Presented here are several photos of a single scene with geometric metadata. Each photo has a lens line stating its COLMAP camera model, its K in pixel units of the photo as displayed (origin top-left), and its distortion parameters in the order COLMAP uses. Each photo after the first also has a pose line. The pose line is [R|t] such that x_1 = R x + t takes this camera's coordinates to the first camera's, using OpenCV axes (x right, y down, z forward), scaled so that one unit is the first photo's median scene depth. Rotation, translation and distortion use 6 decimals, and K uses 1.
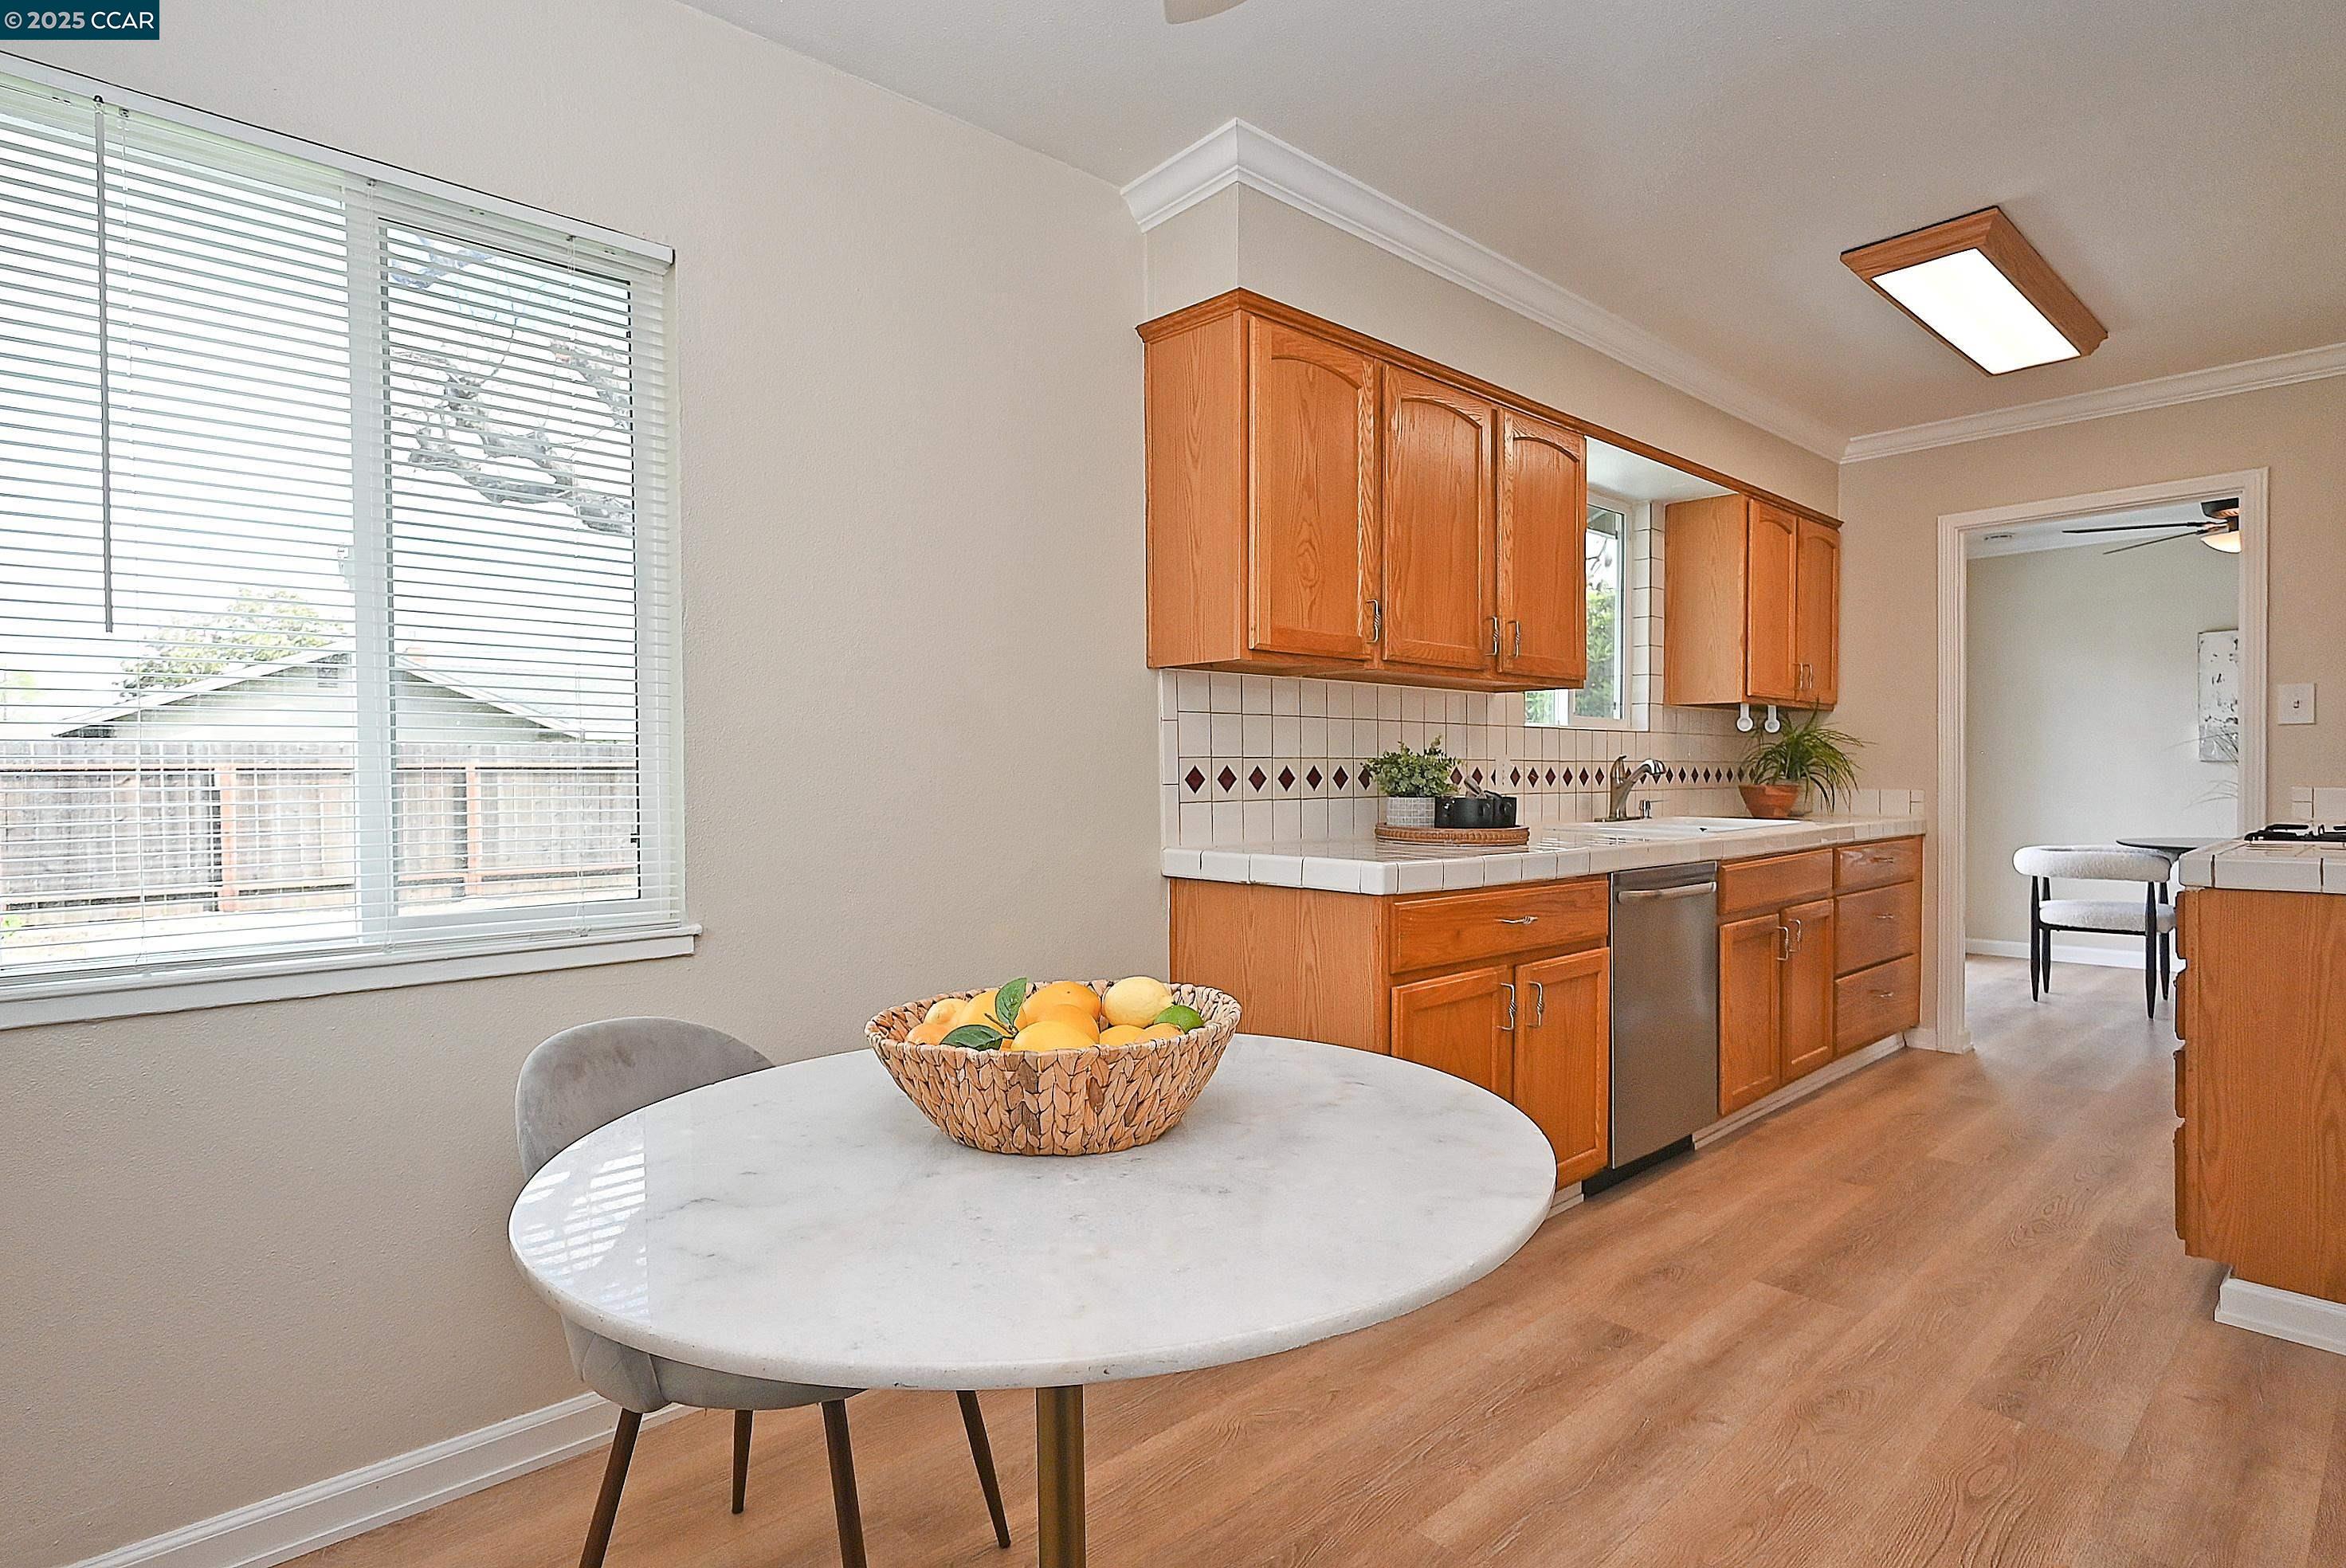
lens RADIAL K [[1166.9, 0, 1173.0], [0, 1166.9, 784.0], [0, 0, 1]] dist [0.000641, 0.000307]
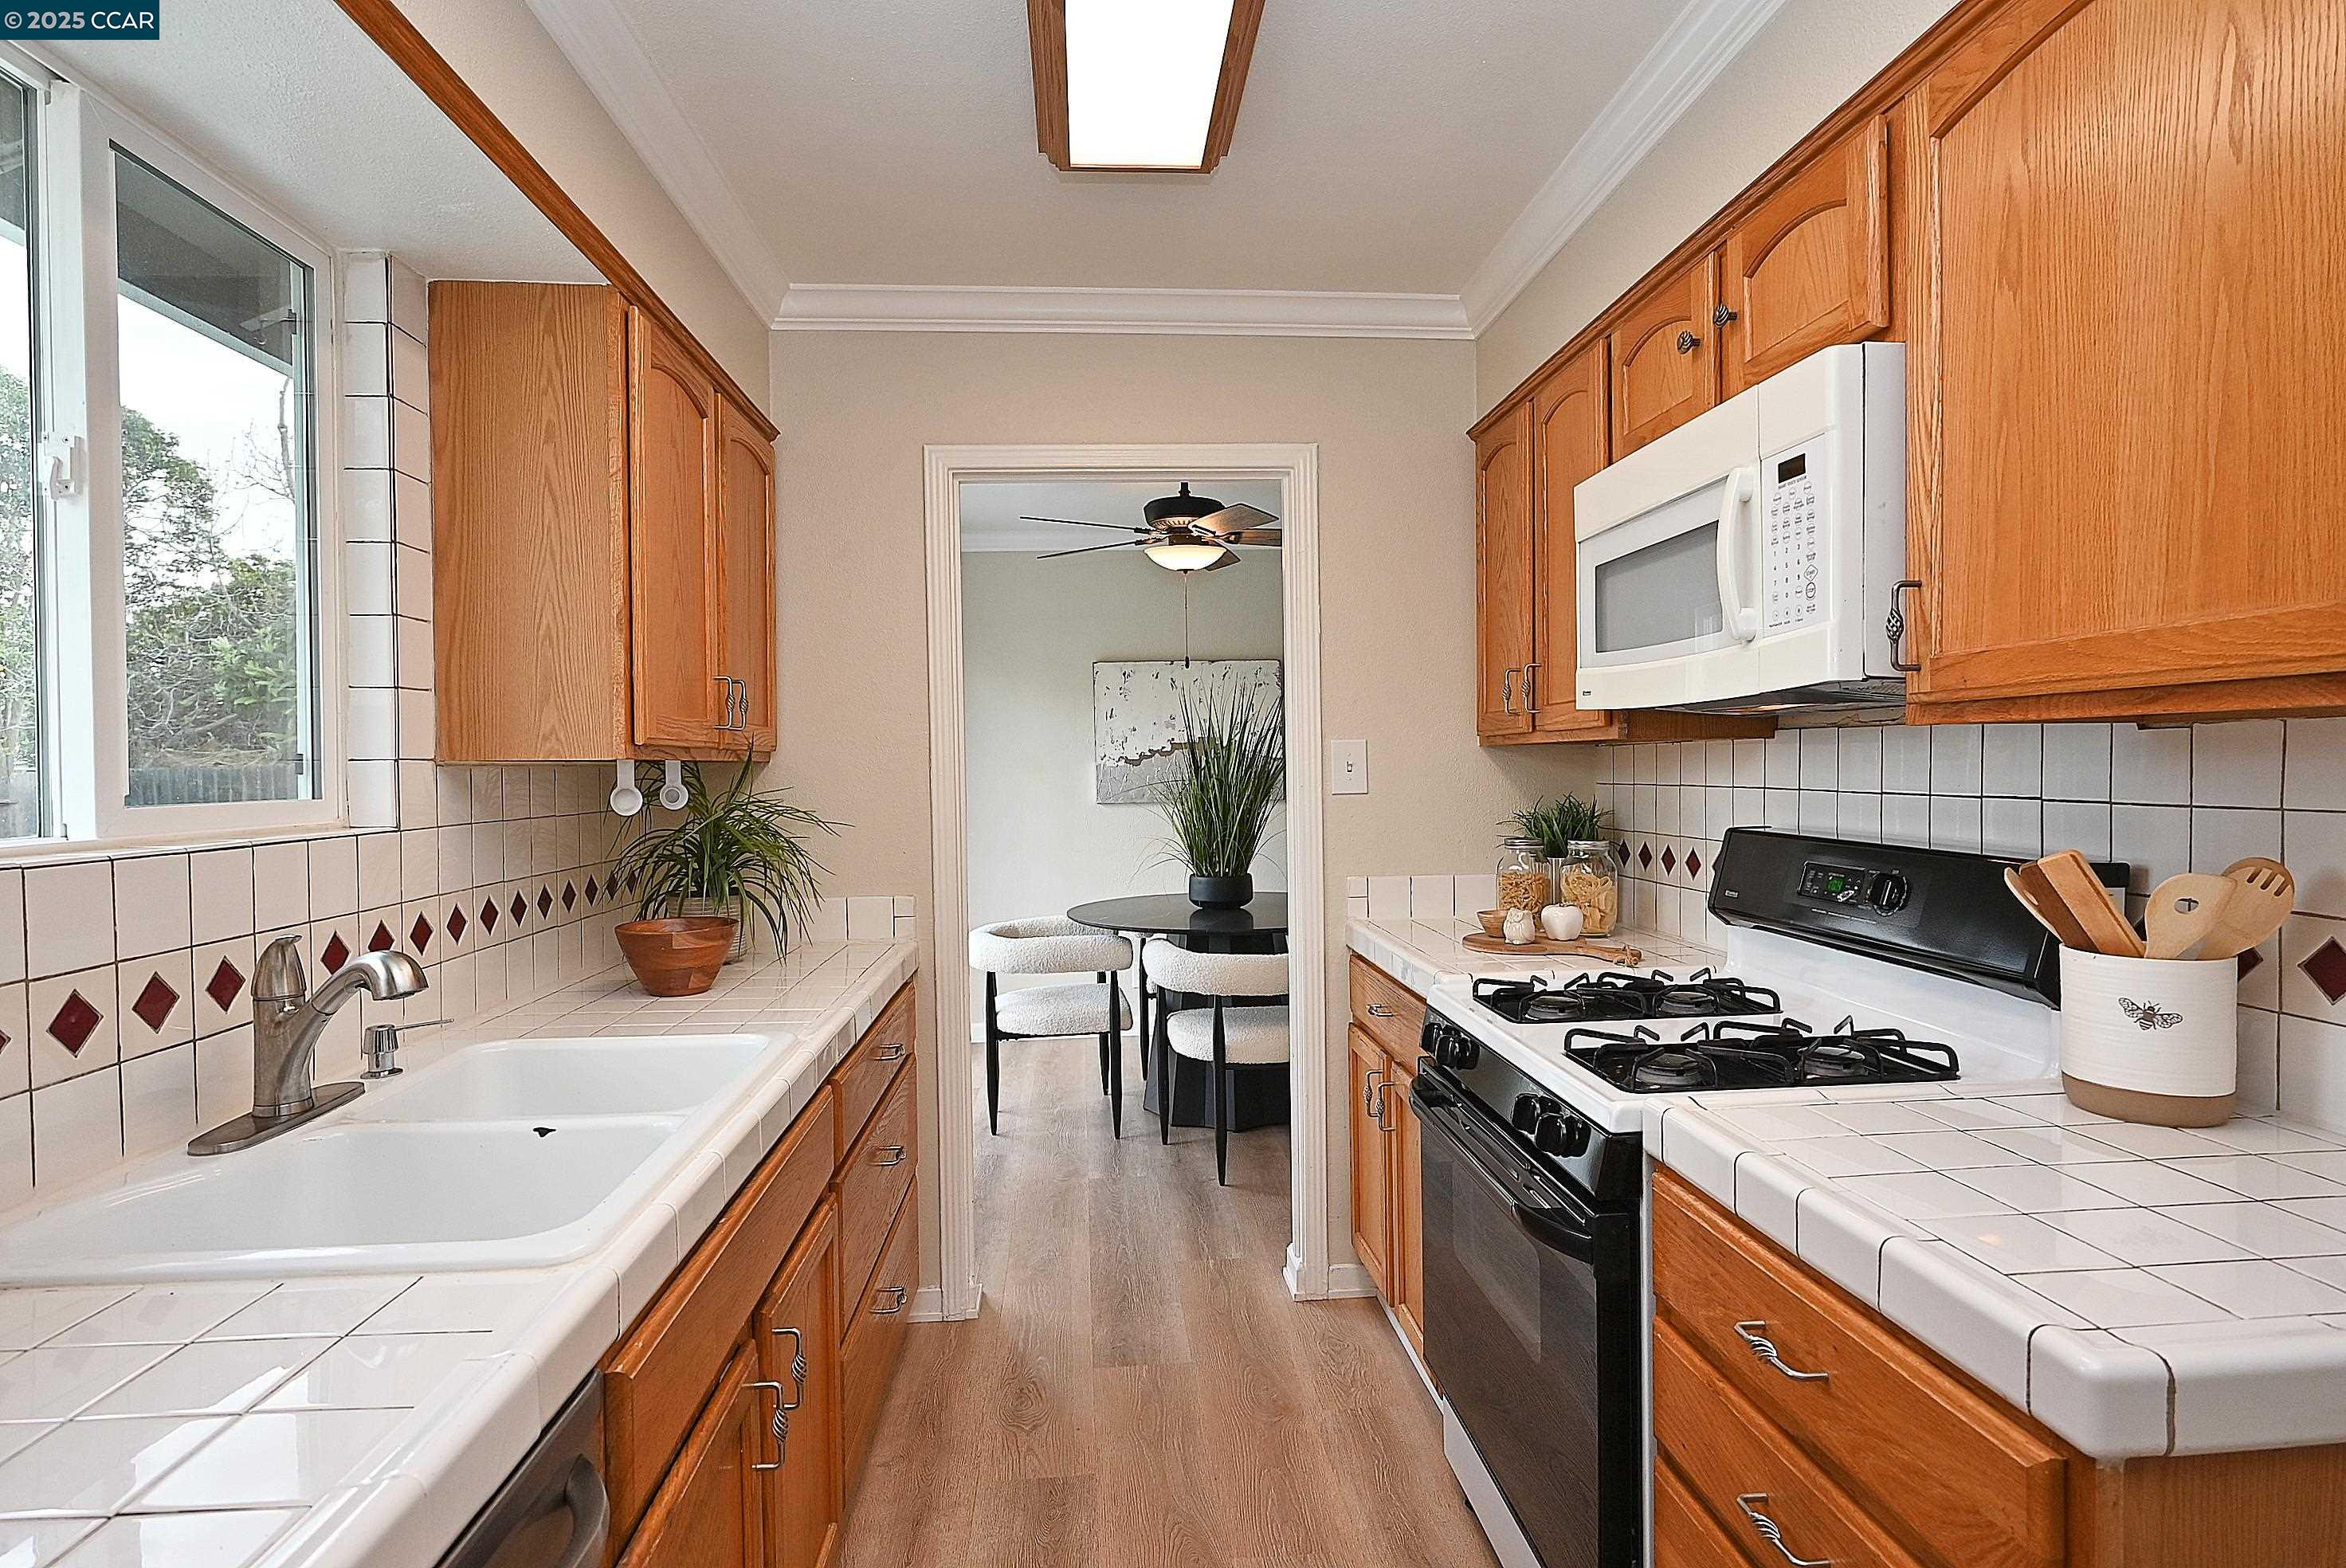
lens RADIAL K [[1213.5, 0, 1175.7], [0, 1213.5, 781.2], [0, 0, 1]] dist [0.000911, 0.000832]
pose [[0.610233, -0.018952, 0.791996, 0.232431], [0.023961, 0.999698, 0.005460, -0.055242], [-0.791860, 0.015645, 0.610502, 0.513708]]
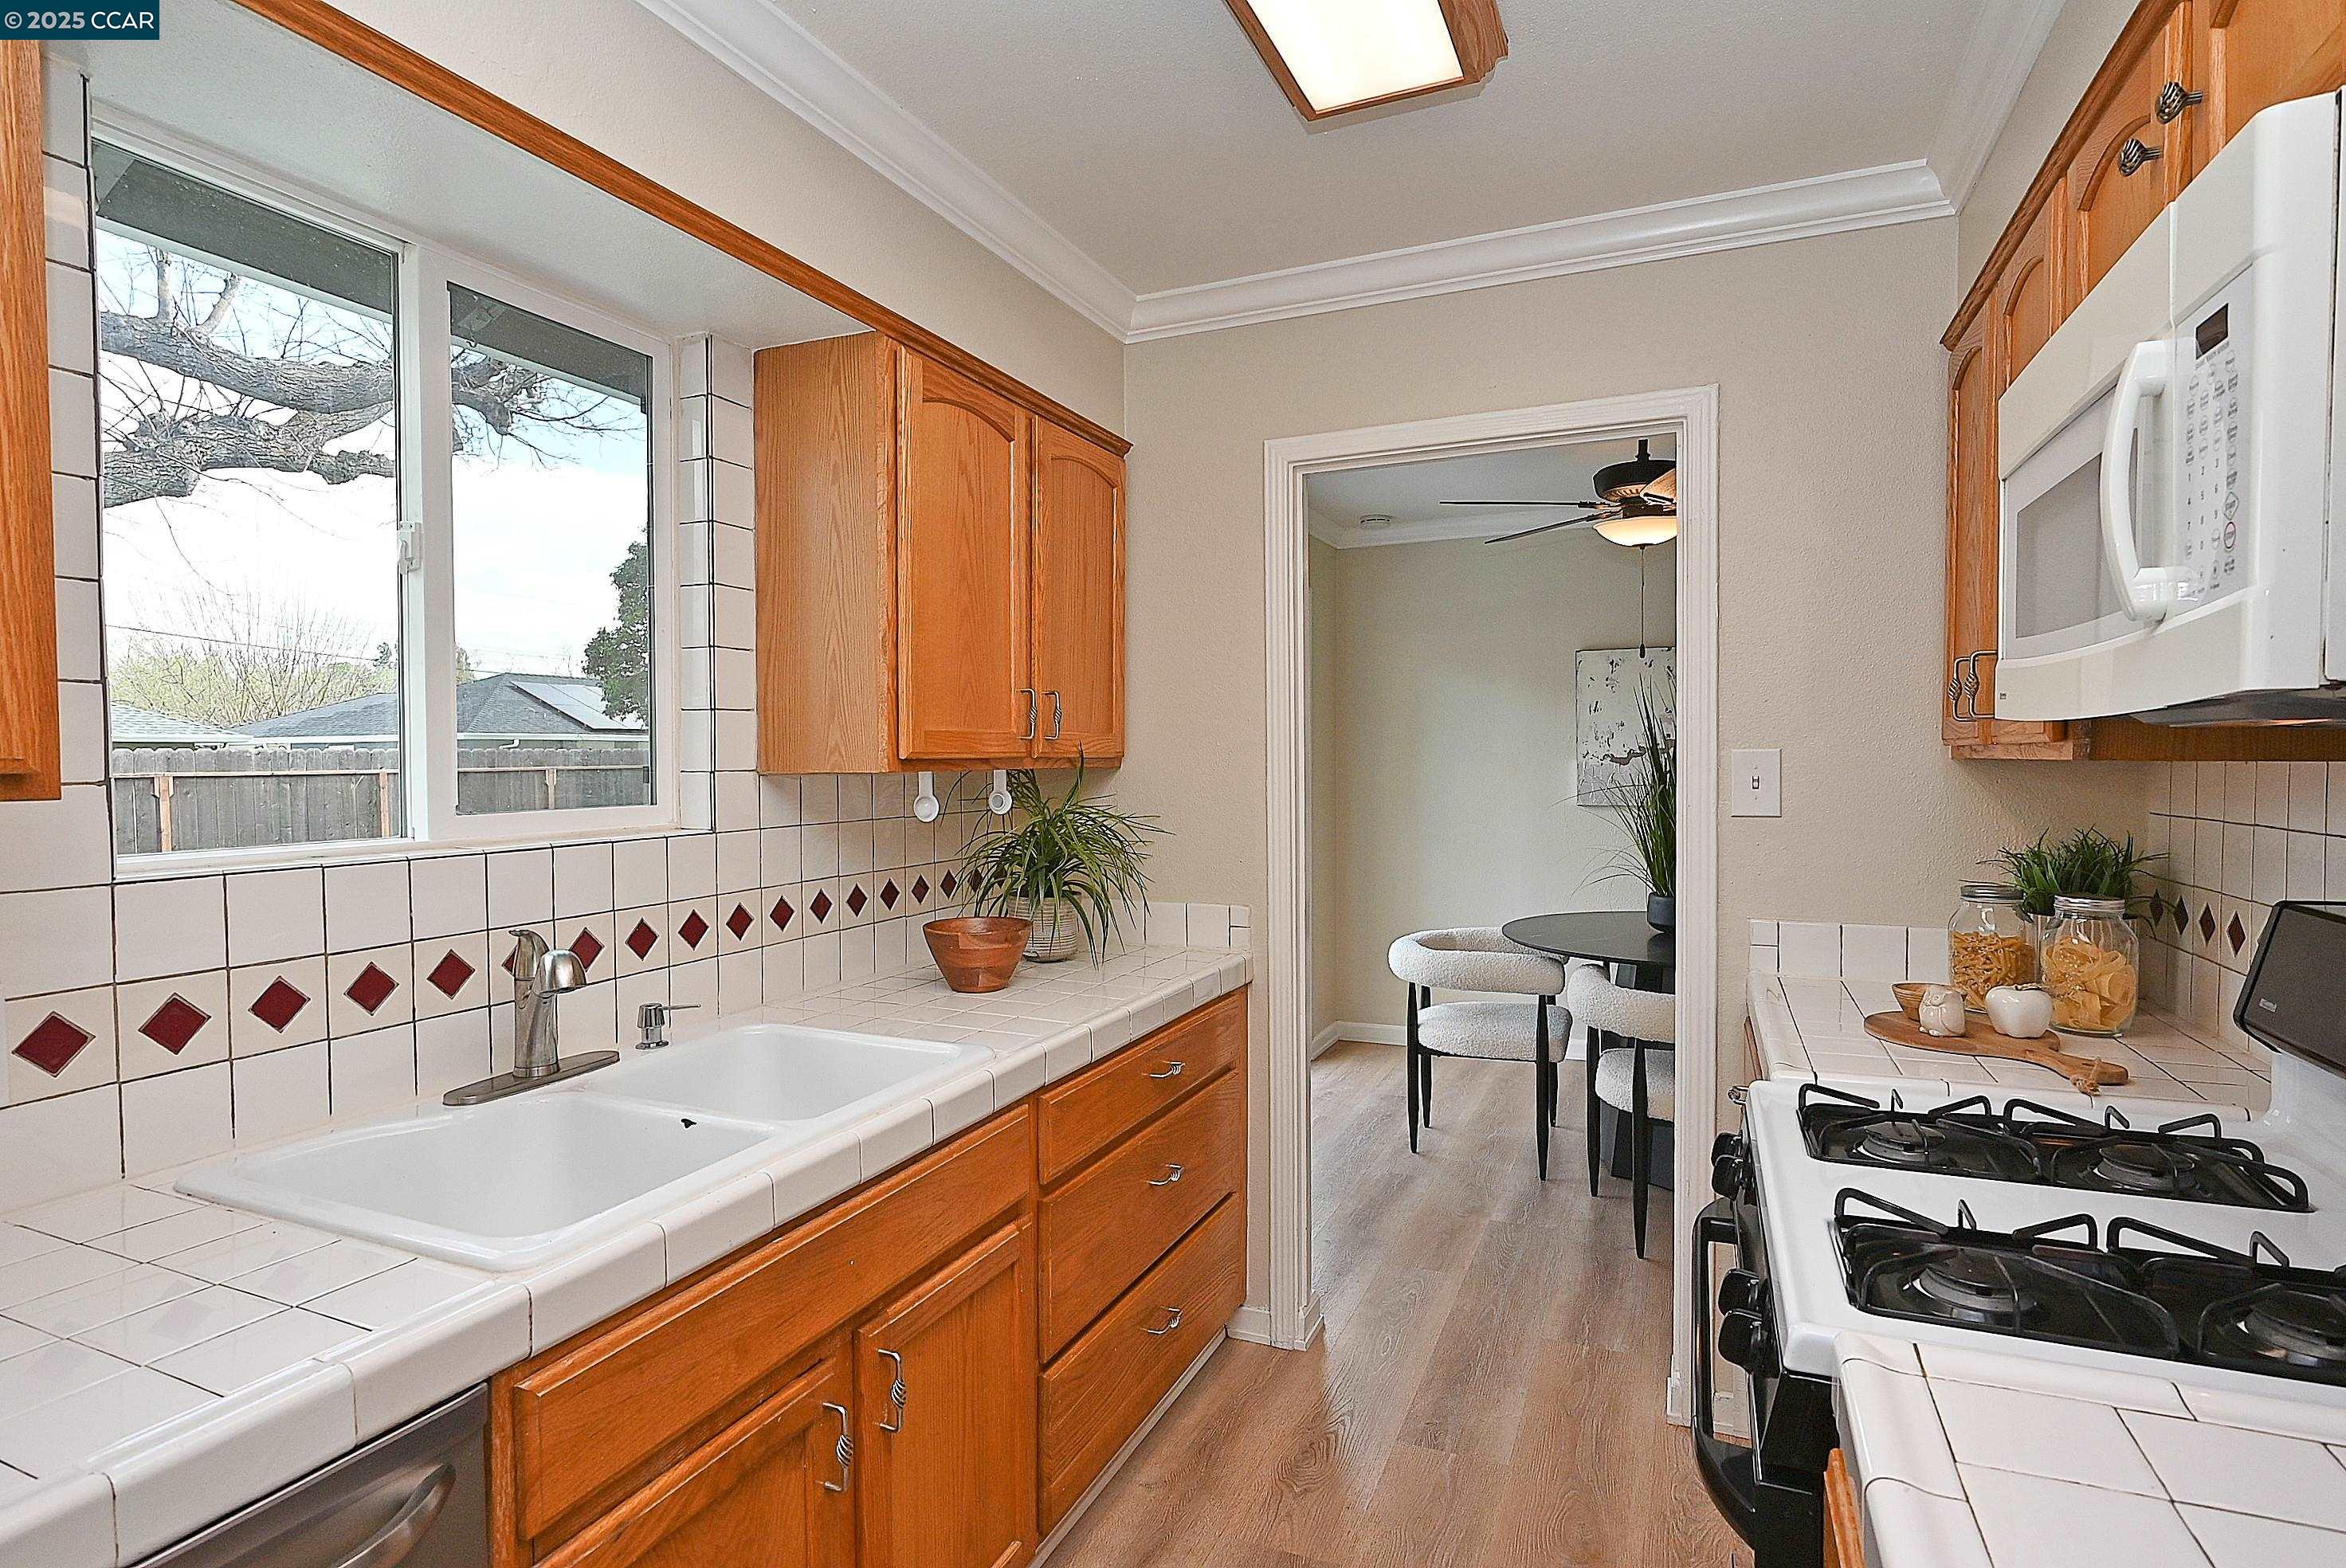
lens RADIAL K [[1190.6, 0, 1173.0], [0, 1190.6, 784.0], [0, 0, 1]] dist [0.000360, 0.000566]
pose [[0.910641, -0.014424, 0.412947, 0.364745], [0.010360, 0.999873, 0.012077, -0.065309], [-0.413069, -0.006720, 0.910675, 0.473989]]
